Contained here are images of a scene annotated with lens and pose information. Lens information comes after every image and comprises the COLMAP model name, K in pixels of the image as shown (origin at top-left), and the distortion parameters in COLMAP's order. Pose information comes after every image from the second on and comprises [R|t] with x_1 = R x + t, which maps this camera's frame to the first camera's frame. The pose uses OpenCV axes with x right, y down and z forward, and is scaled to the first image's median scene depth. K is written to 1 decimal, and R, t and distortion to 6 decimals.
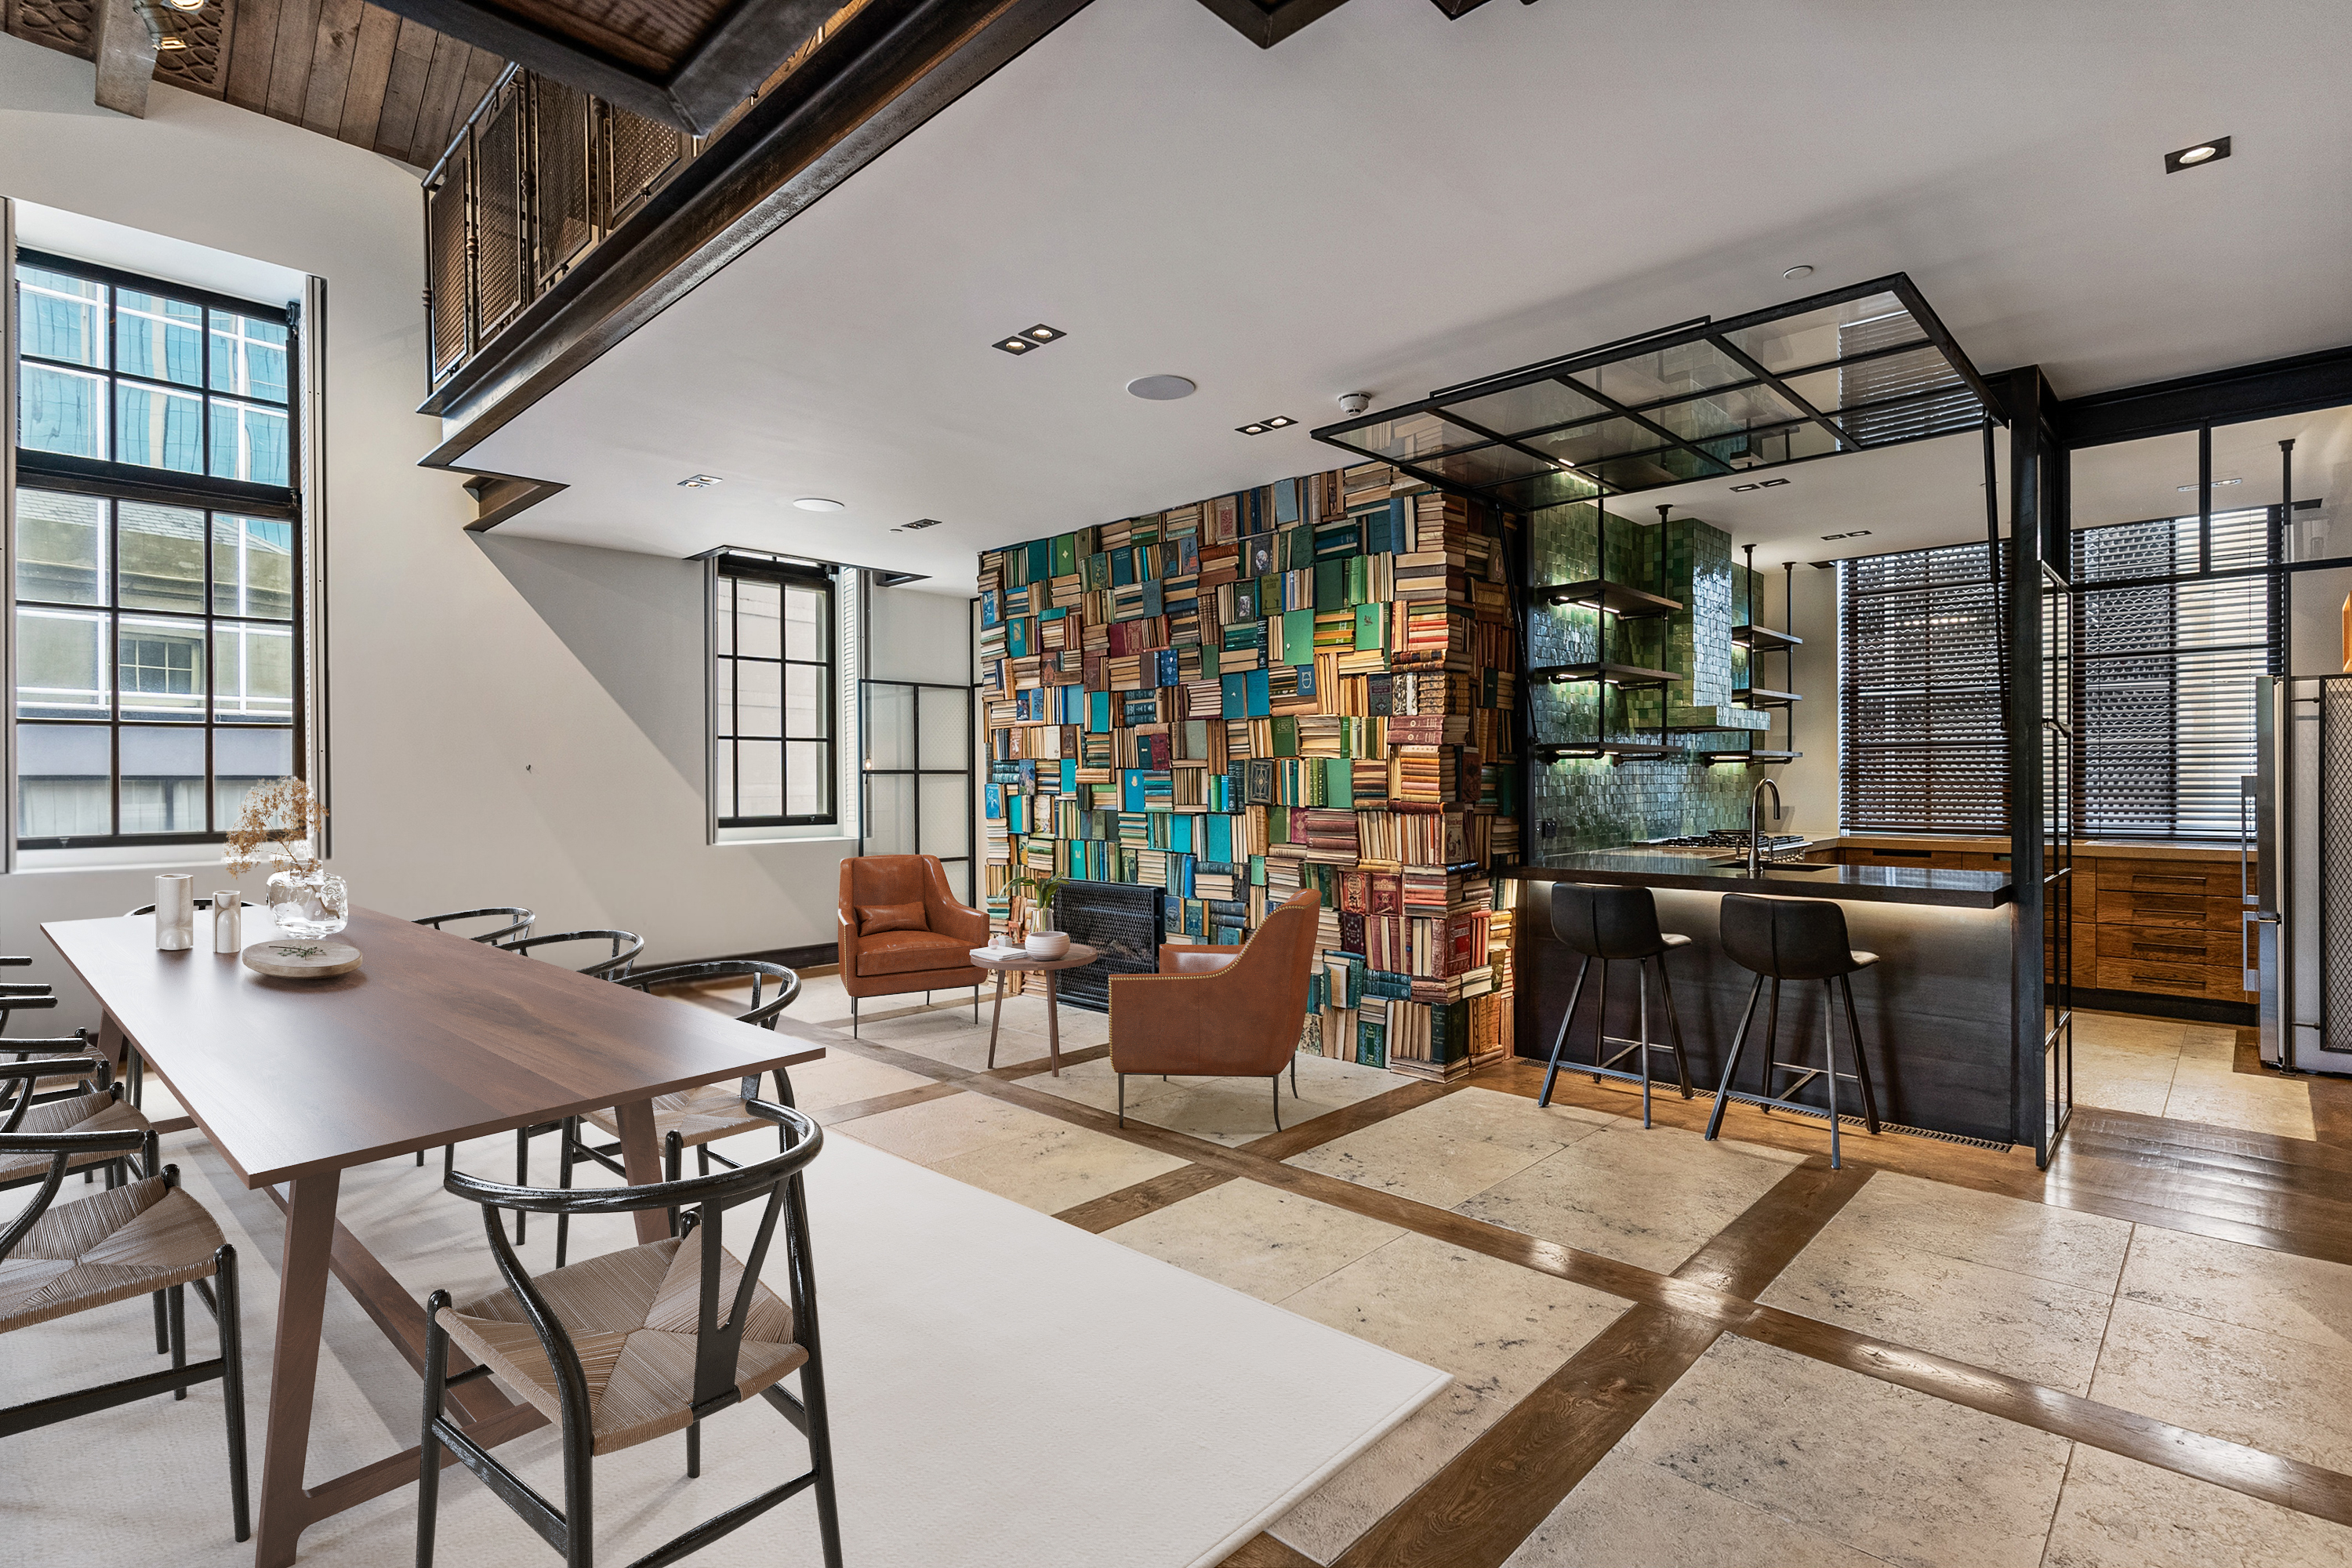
lens RADIAL K [[1127.0, 0, 1176.0], [0, 1127.0, 784.0], [0, 0, 1]] dist [0.000480, 0.000640]
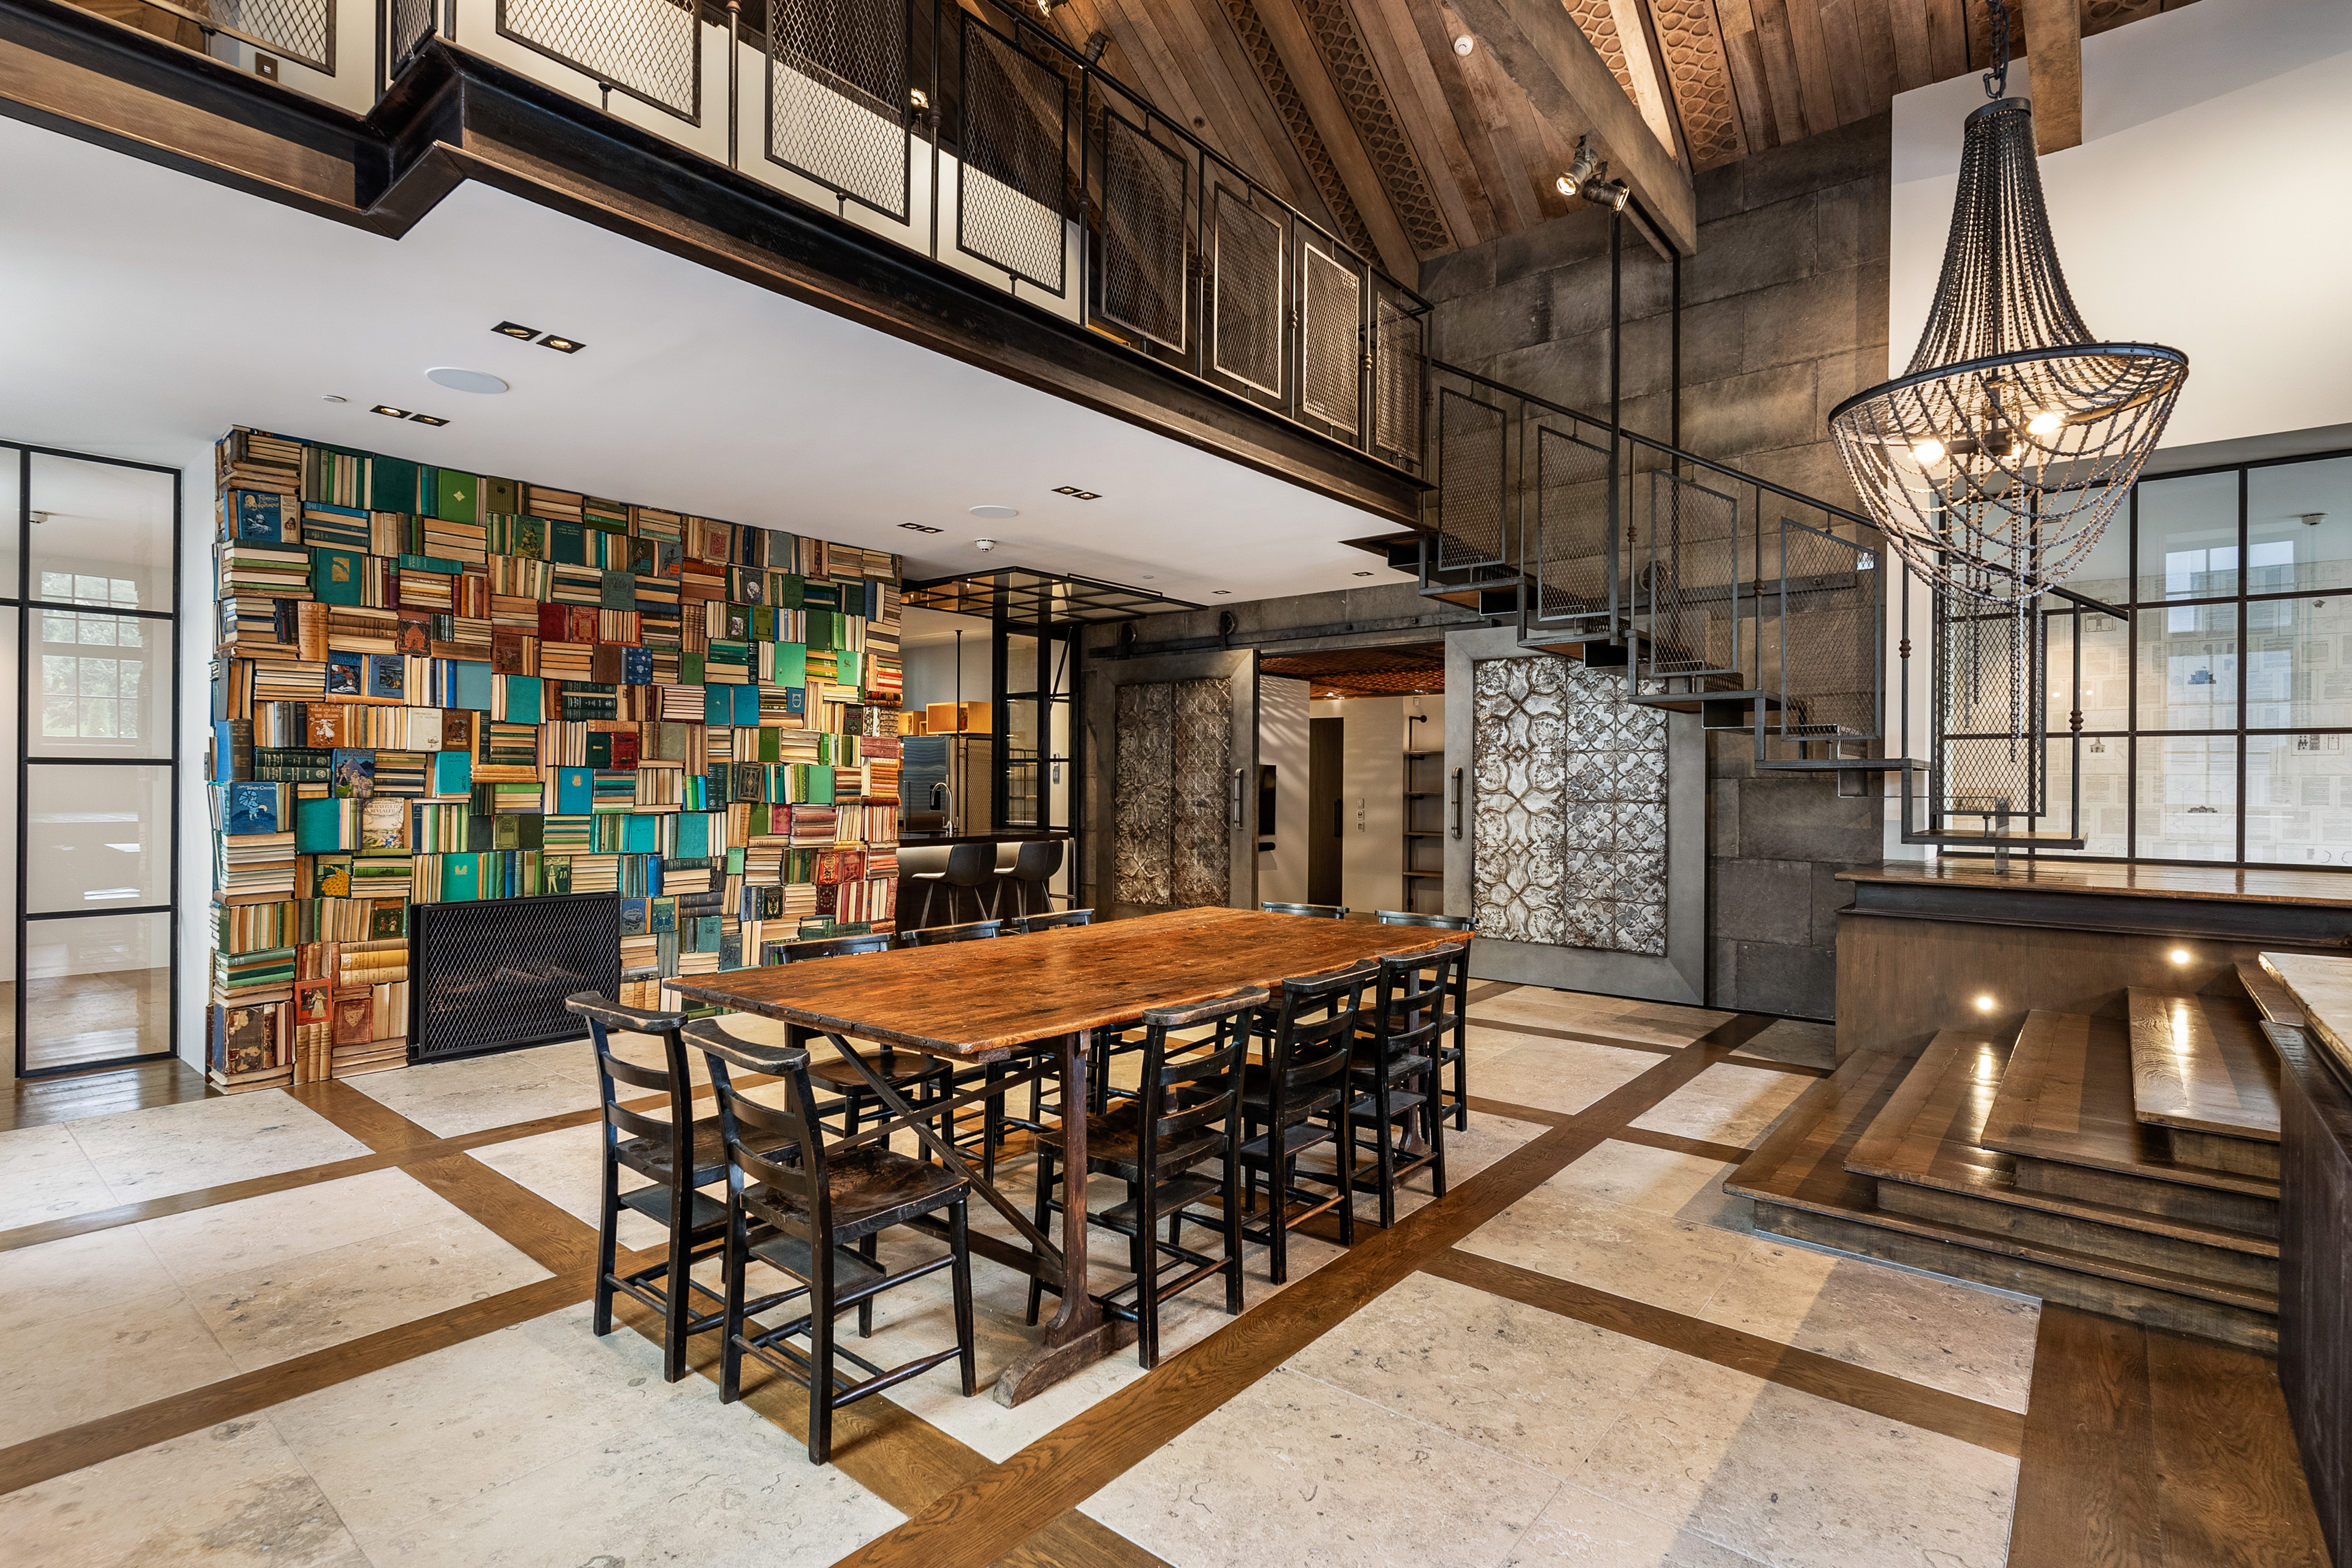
lens RADIAL K [[1127.0, 0, 1176.0], [0, 1127.0, 784.0], [0, 0, 1]] dist [0.000480, 0.000640]
pose [[-0.069717, 0.005910, 0.997549, -1.181925], [-0.000320, 0.999982, -0.005947, 0.006783], [-0.997567, -0.000733, -0.069714, 0.693459]]
